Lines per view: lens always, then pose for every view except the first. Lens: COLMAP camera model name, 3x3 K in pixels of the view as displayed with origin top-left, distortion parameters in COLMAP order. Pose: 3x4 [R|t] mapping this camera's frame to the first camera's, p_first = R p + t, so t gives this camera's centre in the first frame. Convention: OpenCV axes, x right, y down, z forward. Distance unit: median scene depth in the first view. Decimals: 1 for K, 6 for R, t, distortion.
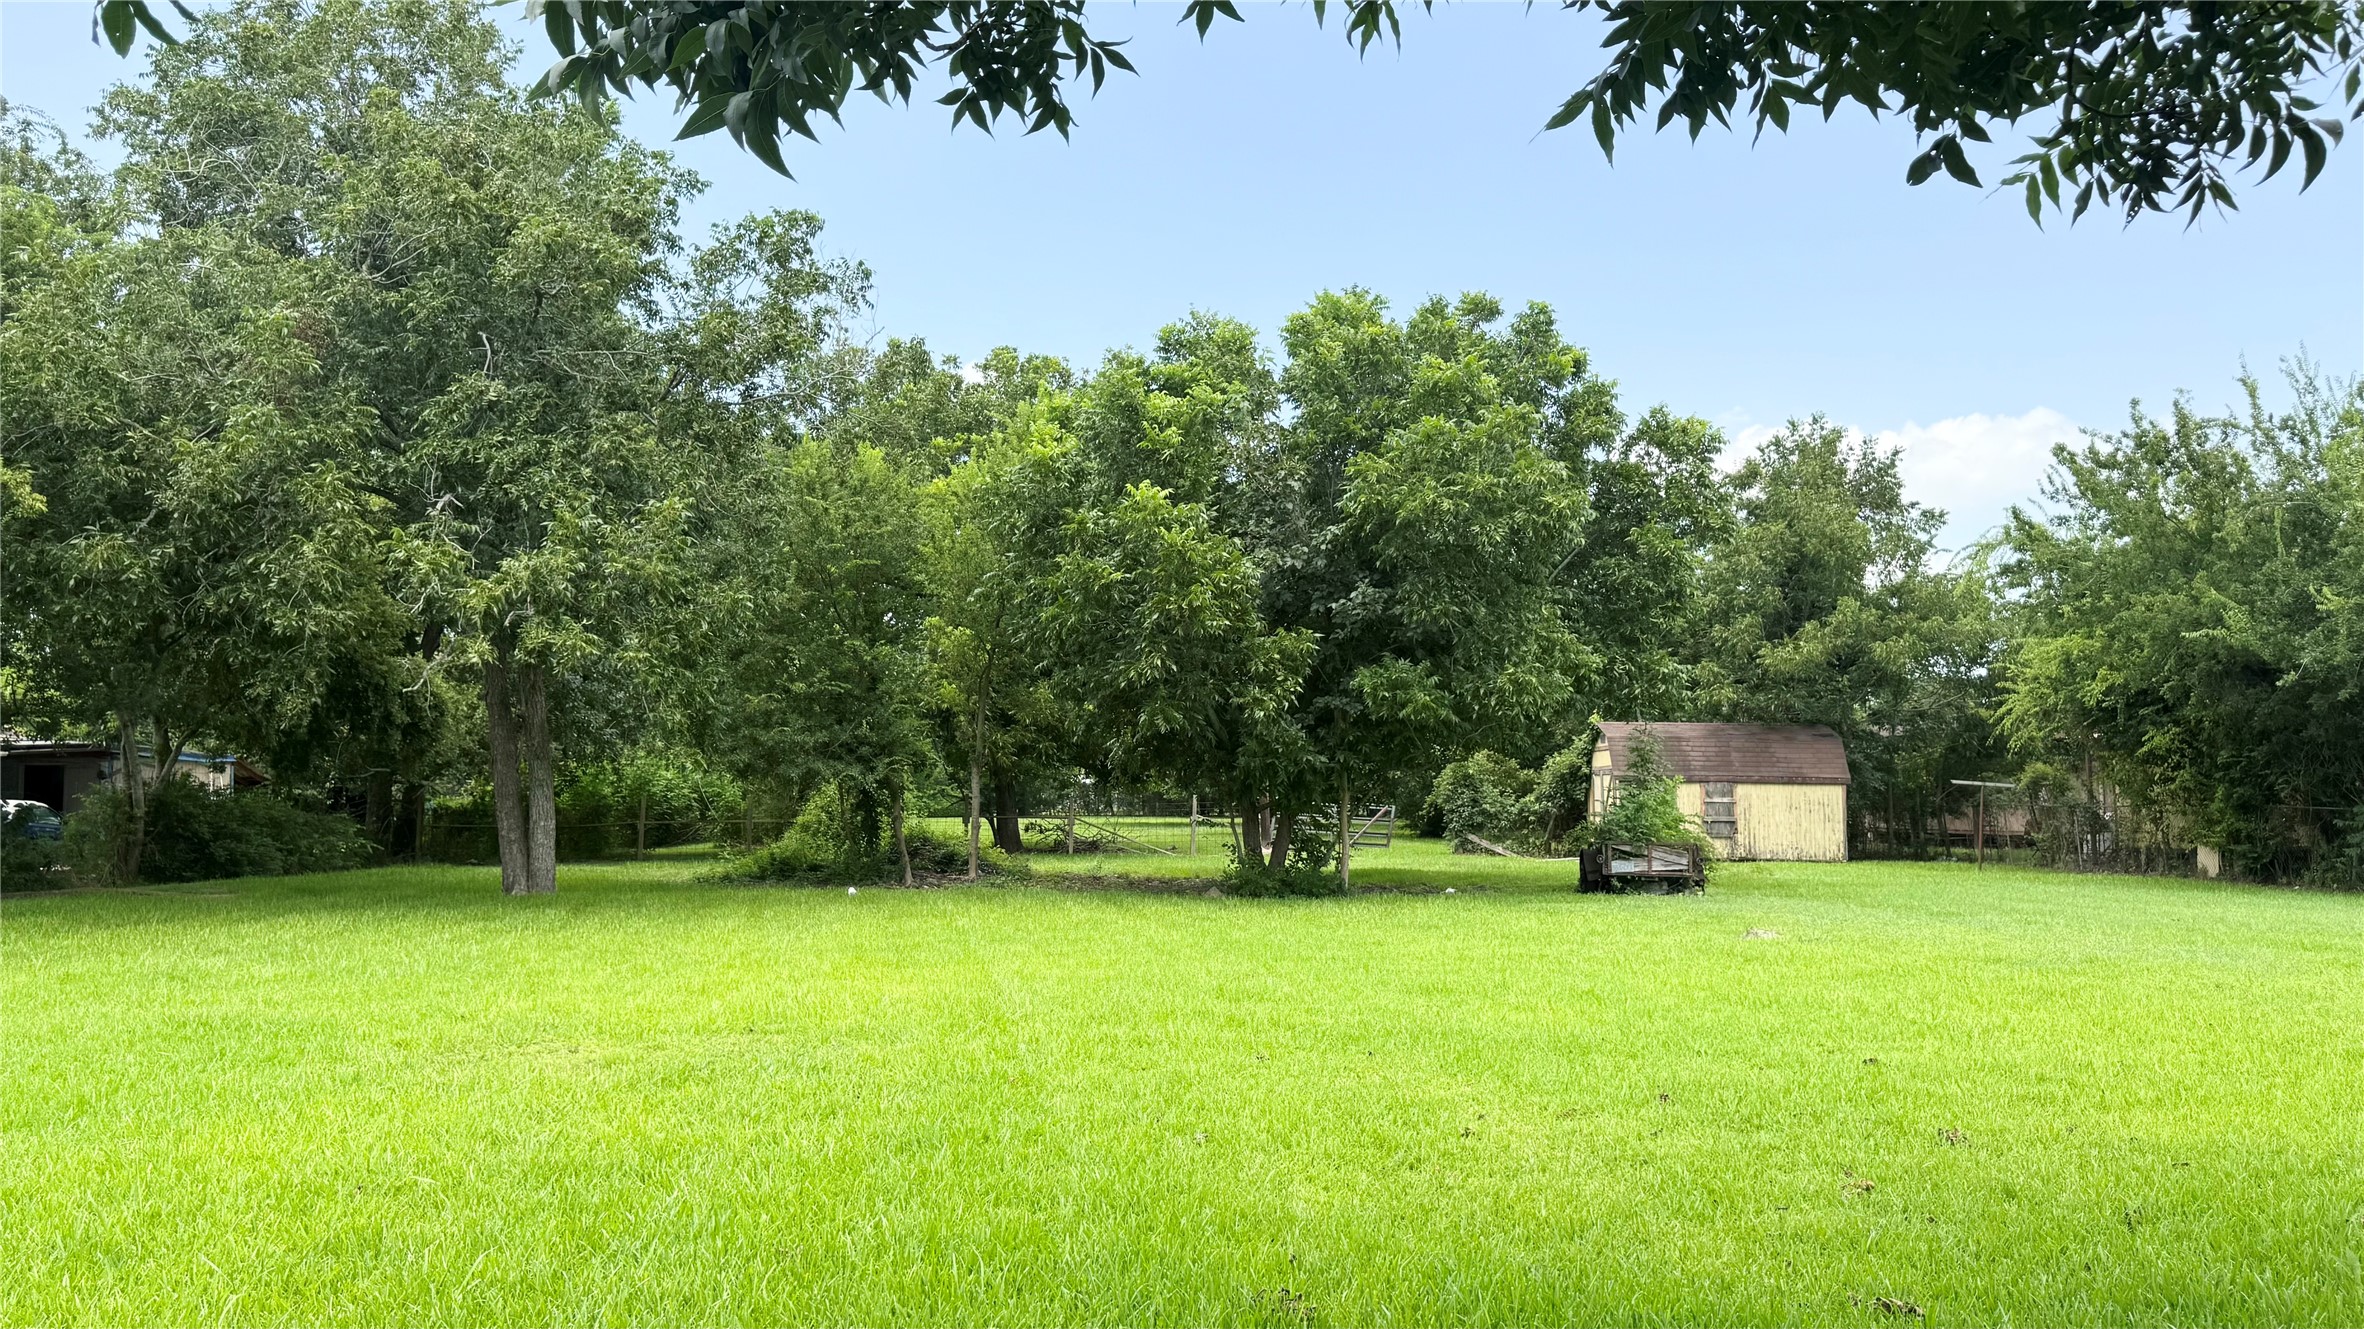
lens RADIAL K [[1800.1, 0, 1175.5], [0, 1800.1, 689.7], [0, 0, 1]] dist [0.088879, -0.123665]
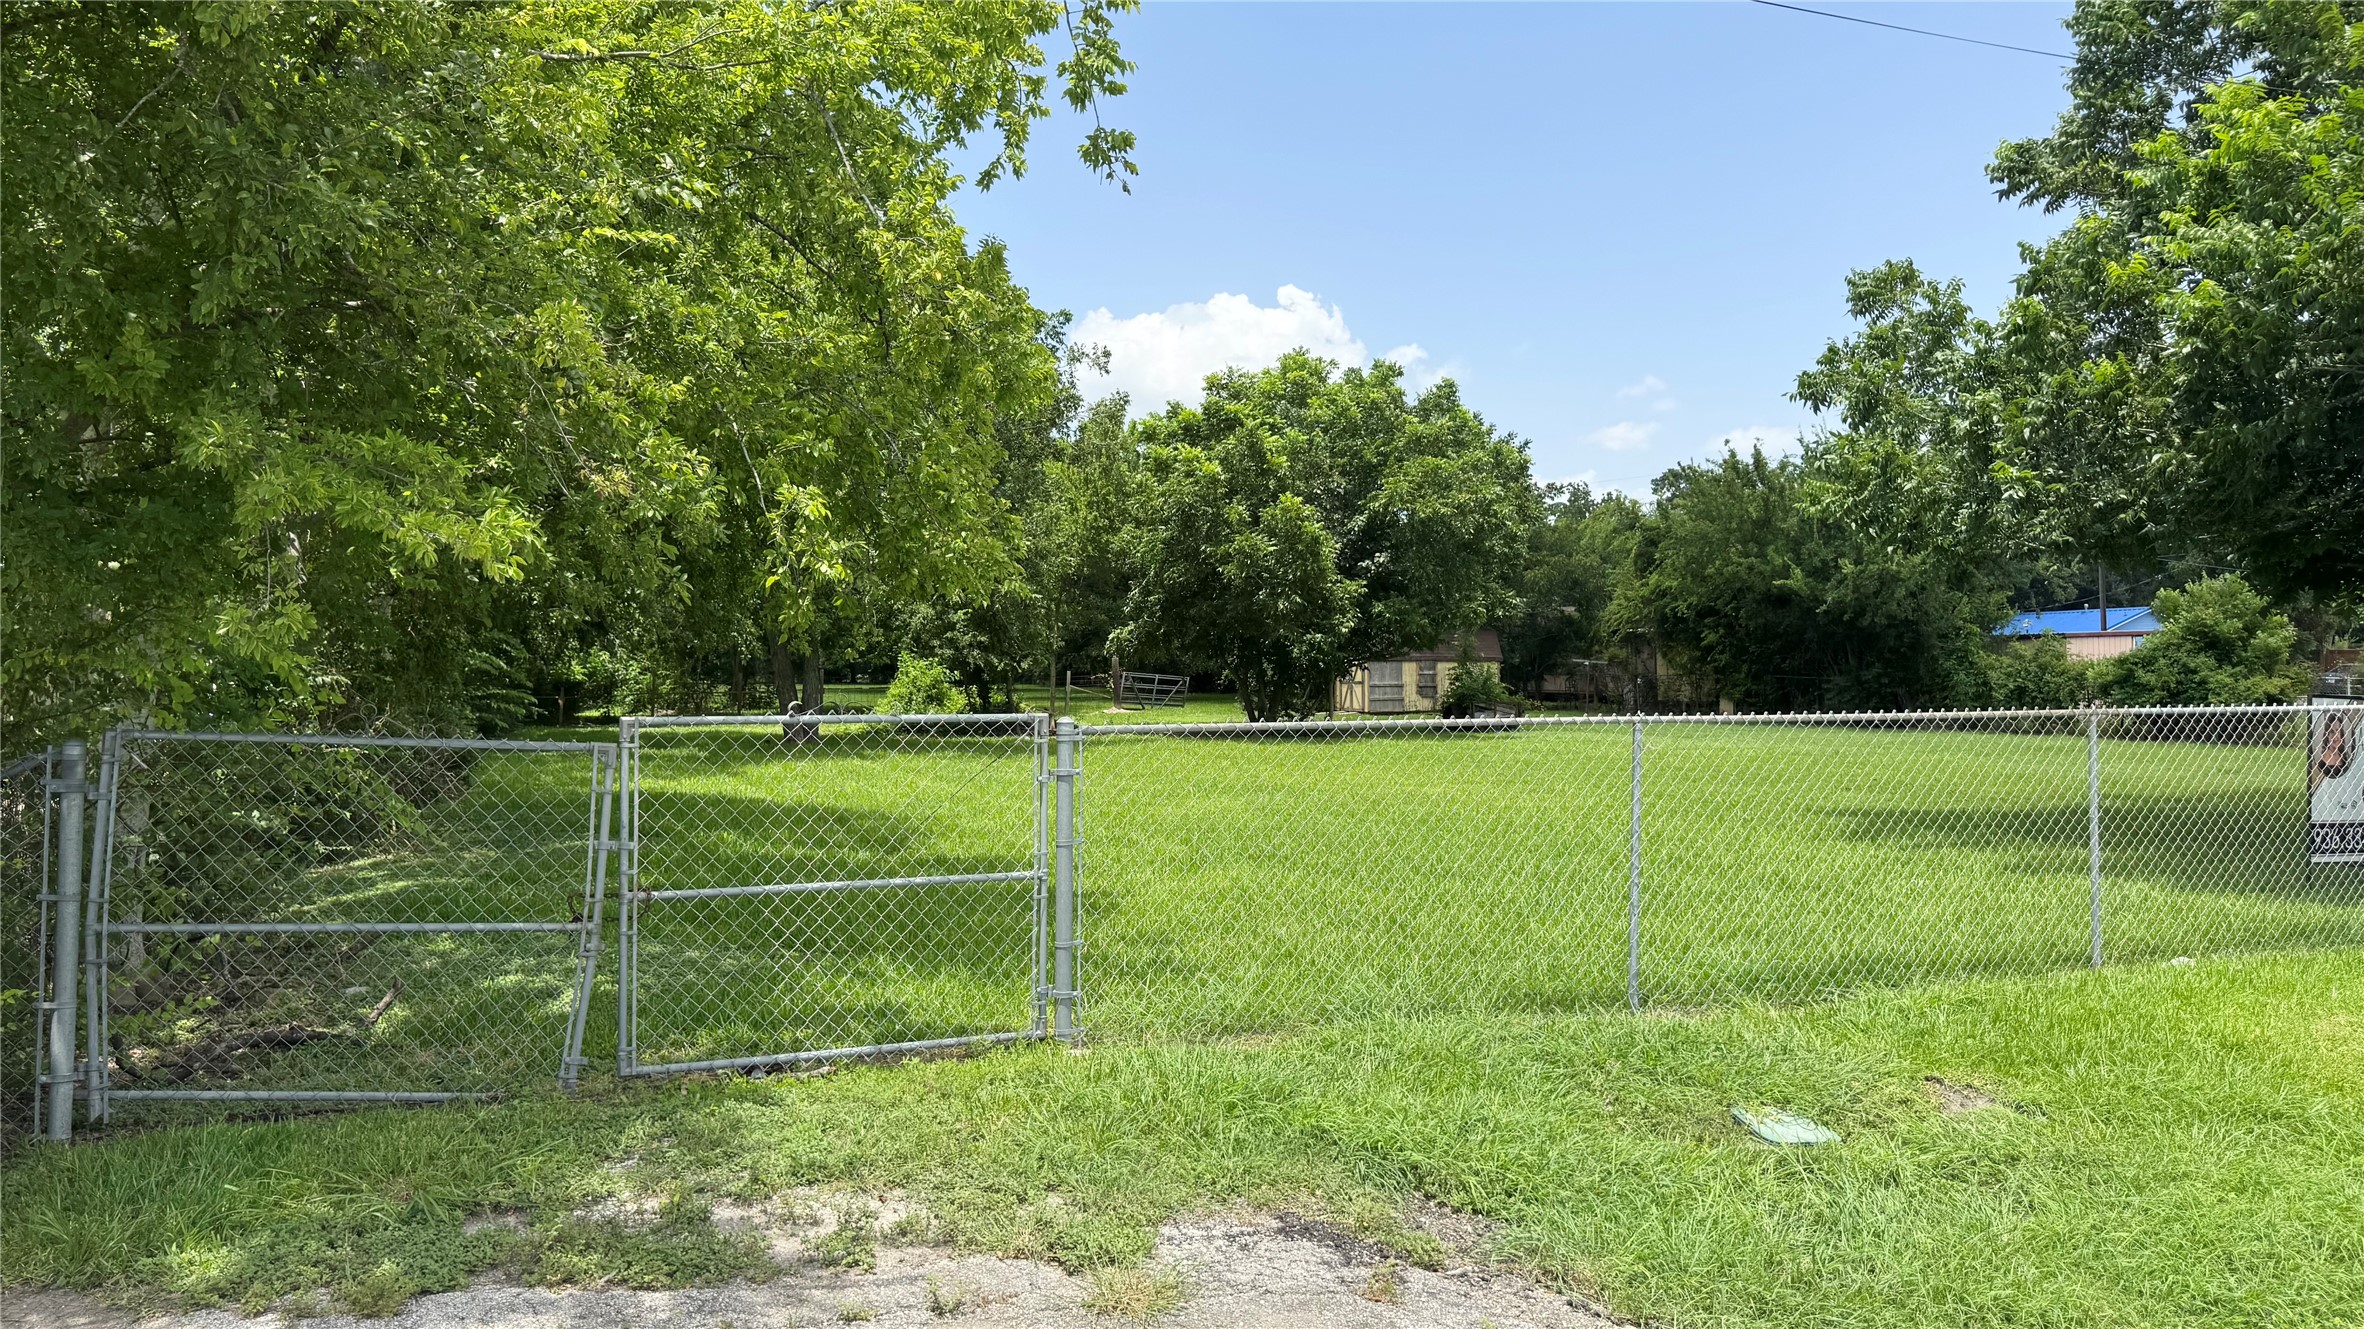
lens RADIAL K [[1663.7, 0, 1194.9], [0, 1663.7, 673.8], [0, 0, 1]] dist [0.043065, -0.047708]
pose [[0.949346, -0.005799, 0.314181, -0.379819], [-0.016025, 0.997635, 0.066836, -0.031969], [-0.313825, -0.068485, 0.947008, -0.293336]]
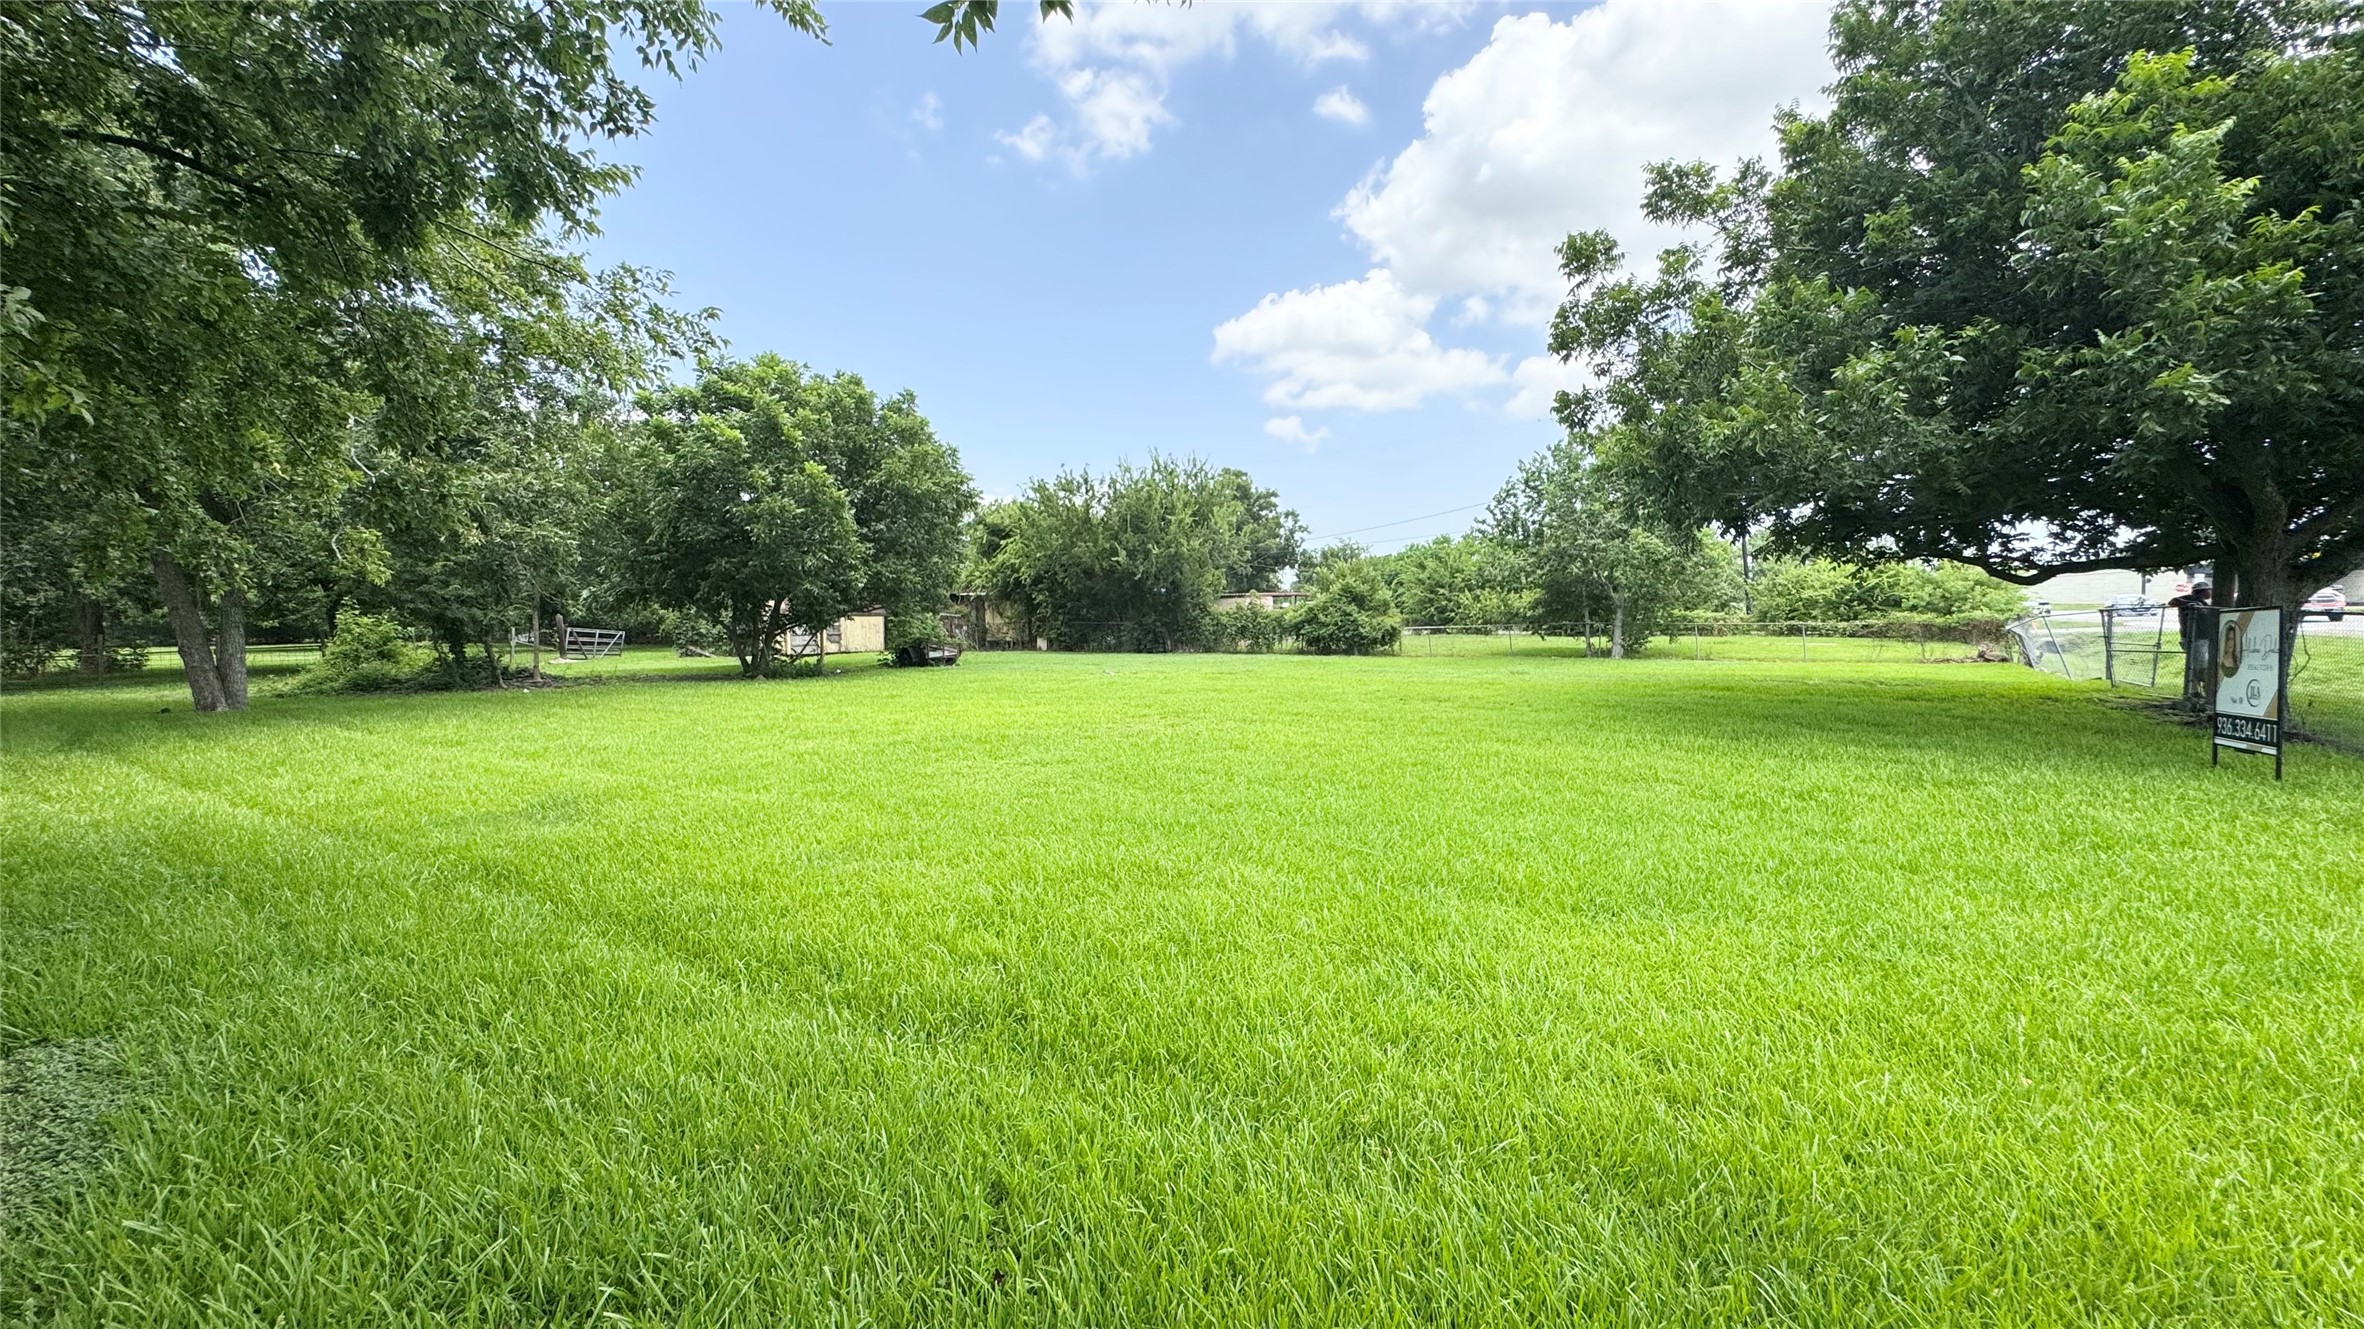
lens RADIAL K [[944.6, 0, 1180.2], [0, 944.6, 664.1], [0, 0, 1]] dist [-0.003199, 0.000285]
pose [[0.606582, -0.049787, 0.793460, -0.377133], [-0.034878, 0.995410, 0.089122, -0.002972], [-0.794255, -0.081734, 0.602061, 0.049329]]
